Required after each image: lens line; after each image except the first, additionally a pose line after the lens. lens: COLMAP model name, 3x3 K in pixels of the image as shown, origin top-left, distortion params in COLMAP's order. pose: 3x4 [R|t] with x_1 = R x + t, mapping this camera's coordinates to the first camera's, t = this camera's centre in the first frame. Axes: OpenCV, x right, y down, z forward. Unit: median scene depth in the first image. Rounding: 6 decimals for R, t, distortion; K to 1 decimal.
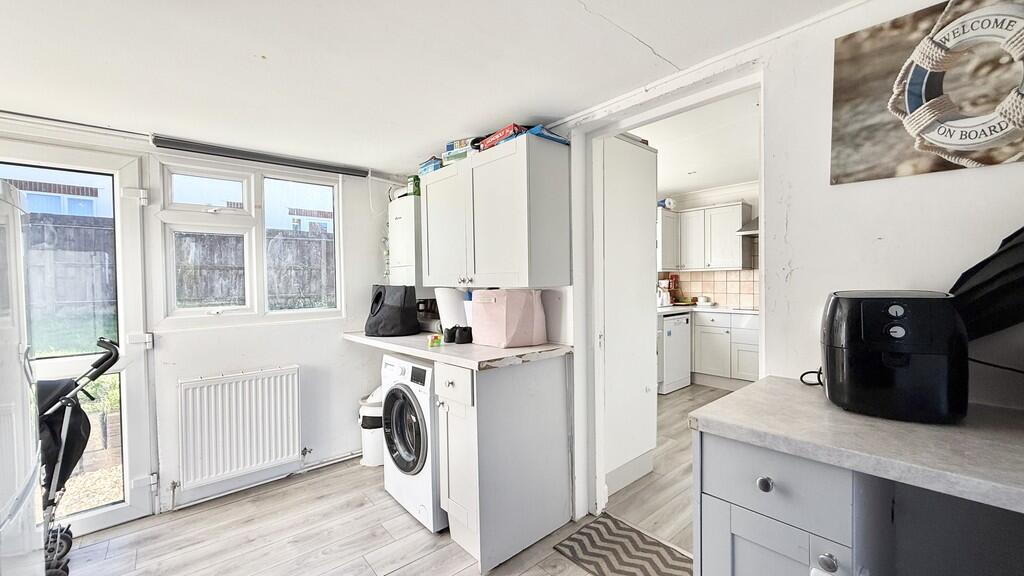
lens RADIAL K [[411.4, 0, 512.0], [0, 411.4, 288.0], [0, 0, 1]] dist [-0.001153, -0.000112]
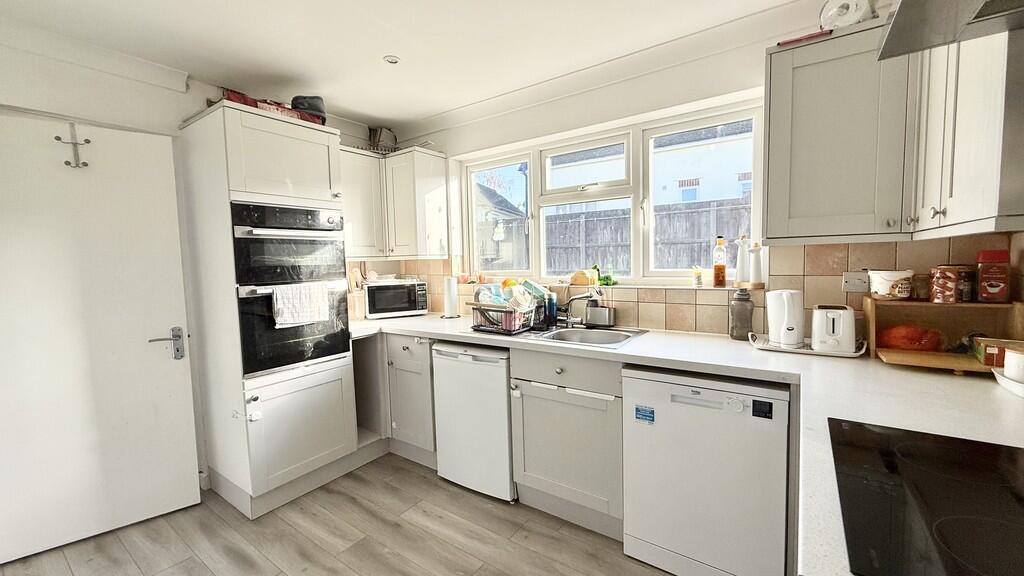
lens RADIAL K [[411.4, 0, 512.0], [0, 411.4, 288.0], [0, 0, 1]] dist [-0.001153, -0.000112]
pose [[0.232932, 0.075754, -0.969538, 0.351036], [0.004994, 0.996855, 0.079088, -0.019780], [0.972480, -0.023264, 0.231821, 0.385439]]
